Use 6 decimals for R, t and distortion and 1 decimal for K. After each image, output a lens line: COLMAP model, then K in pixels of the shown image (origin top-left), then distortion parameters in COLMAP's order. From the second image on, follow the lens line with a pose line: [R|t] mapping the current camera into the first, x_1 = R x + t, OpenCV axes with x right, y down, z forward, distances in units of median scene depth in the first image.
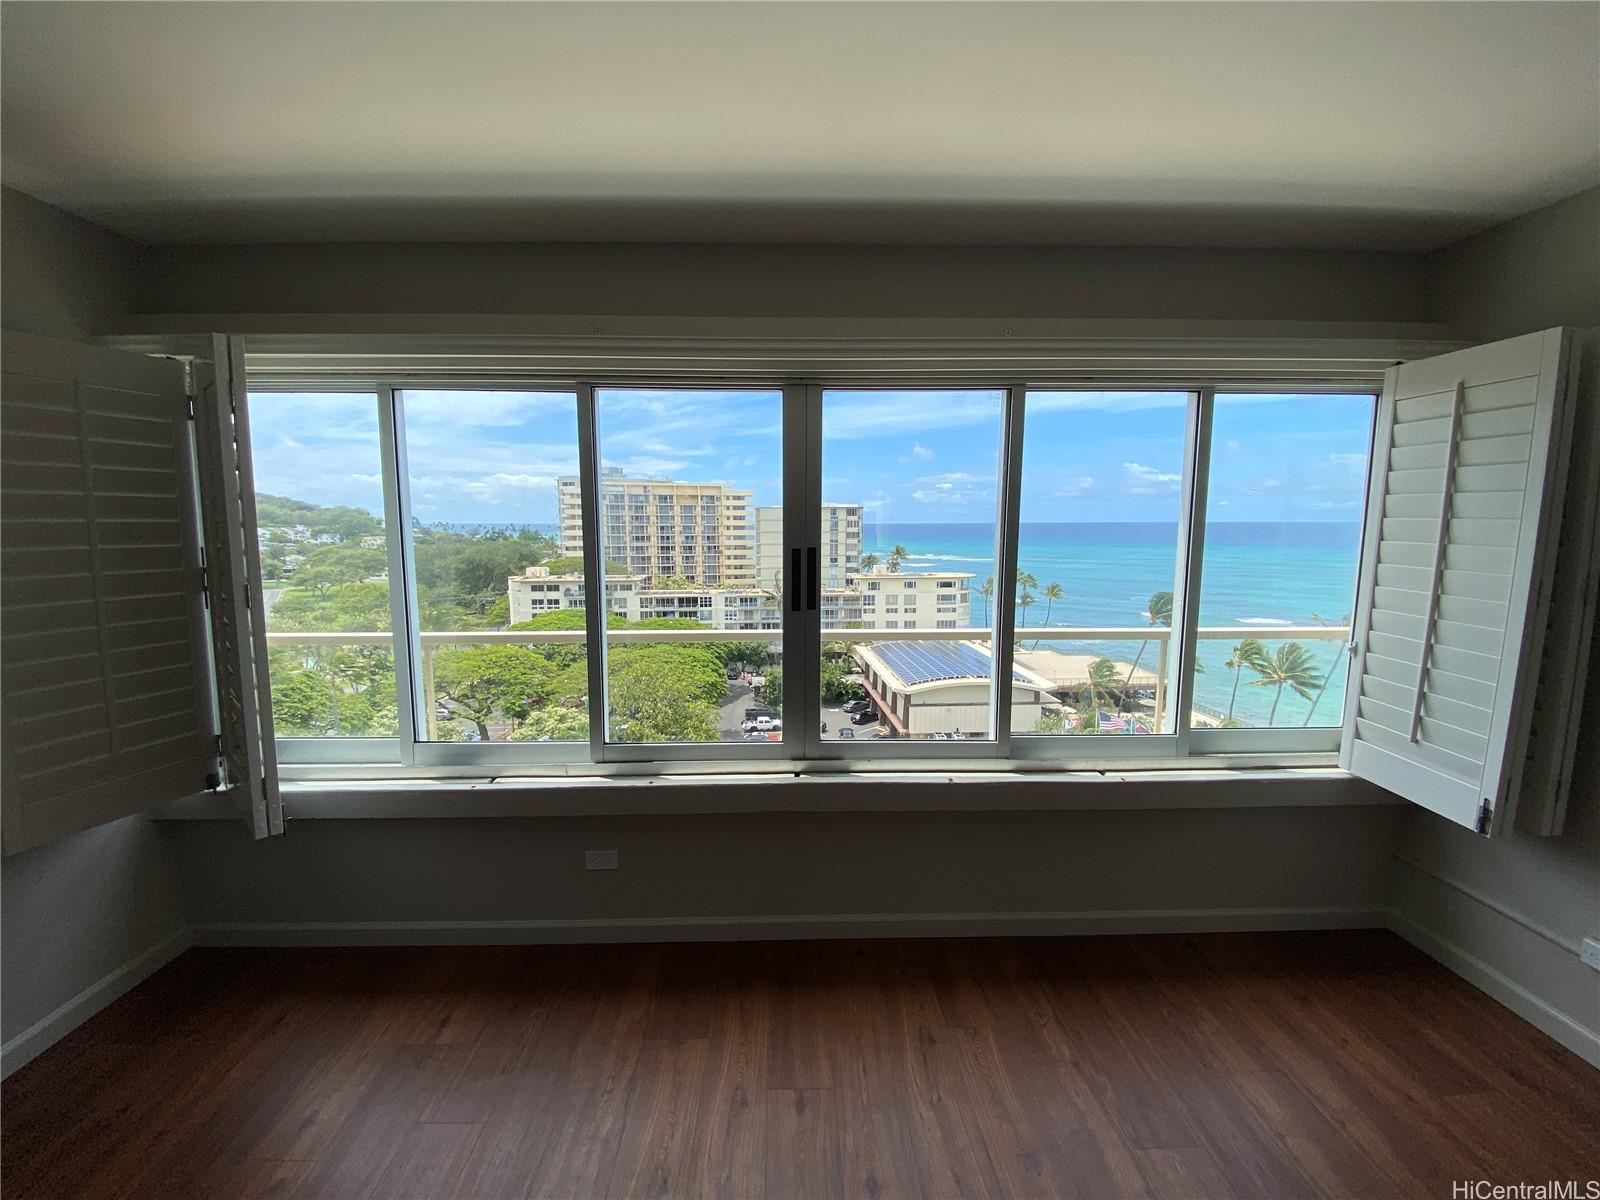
lens RADIAL K [[645.3, 0, 772.2], [0, 645.3, 597.8], [0, 0, 1]] dist [0.000612, 0.000044]
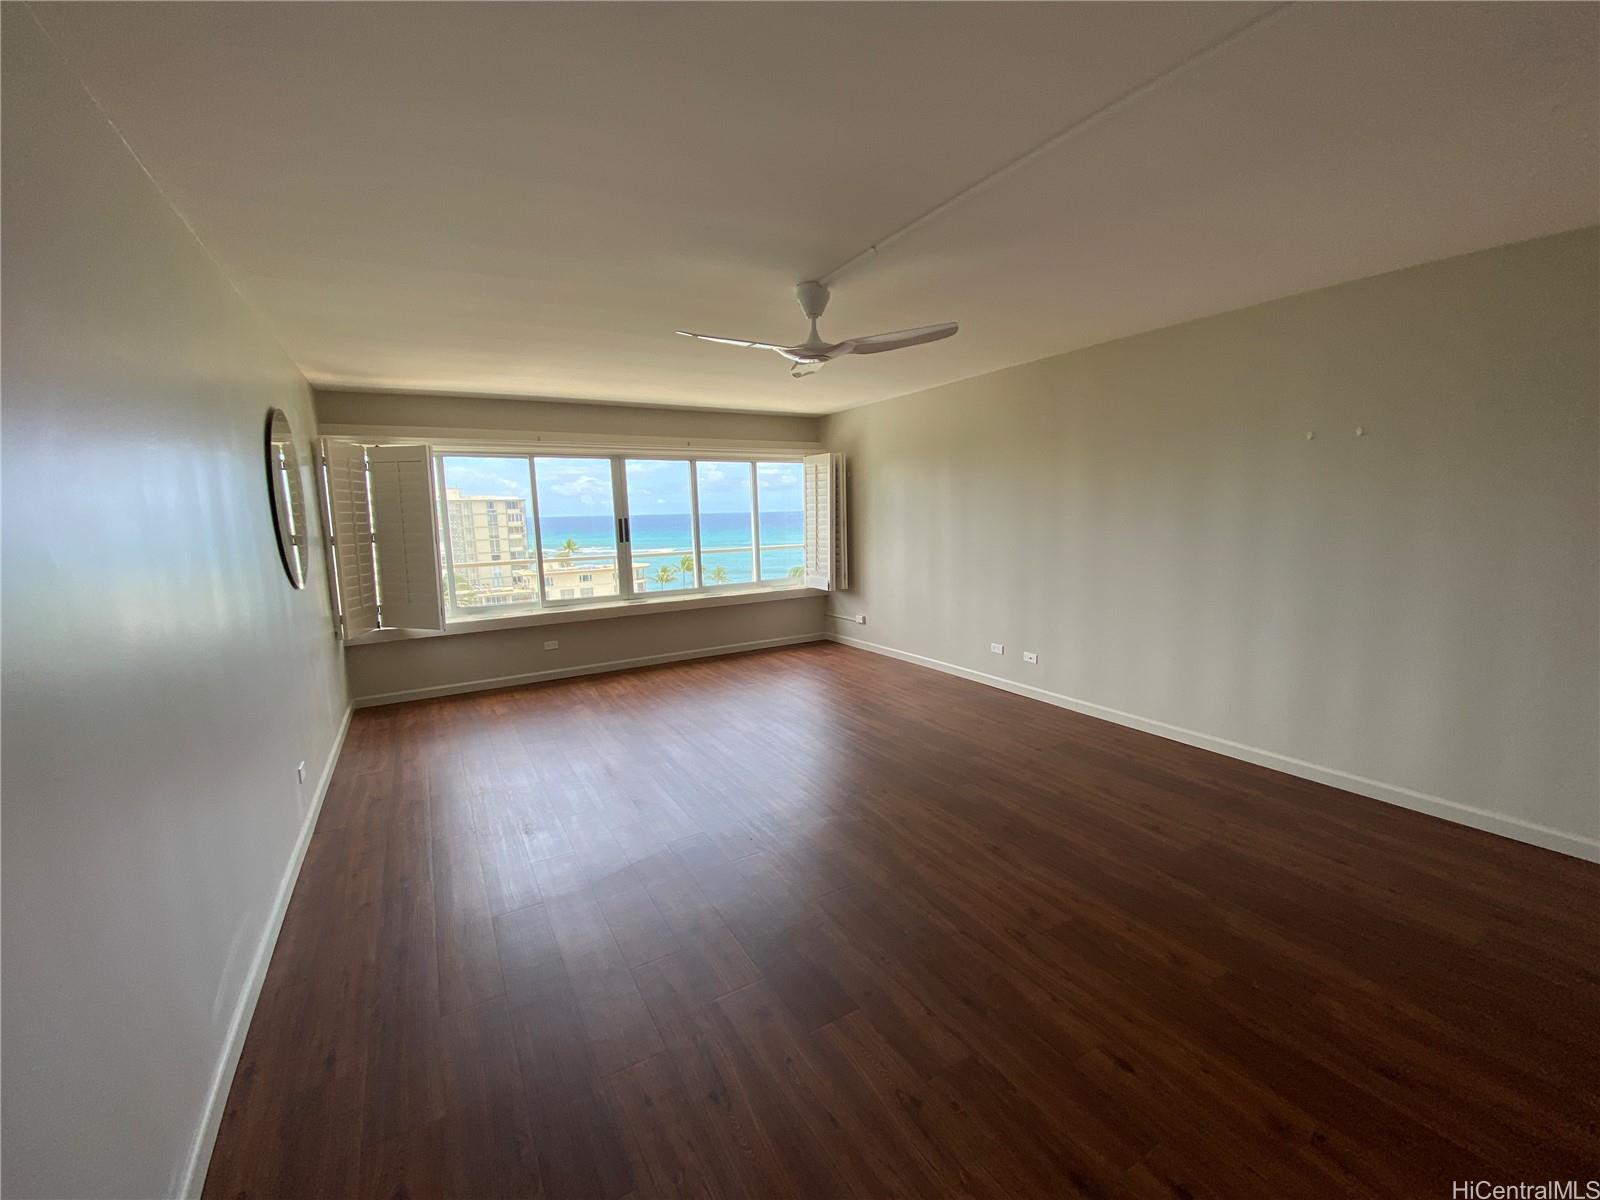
lens RADIAL K [[648.0, 0, 800.0], [0, 648.0, 600.0], [0, 0, 1]] dist [0.033611, -0.025566]
pose [[0.857787, -0.088214, 0.506380, -0.666632], [0.080668, 0.996059, 0.036870, 0.205169], [-0.507636, 0.009222, 0.861522, -1.553801]]
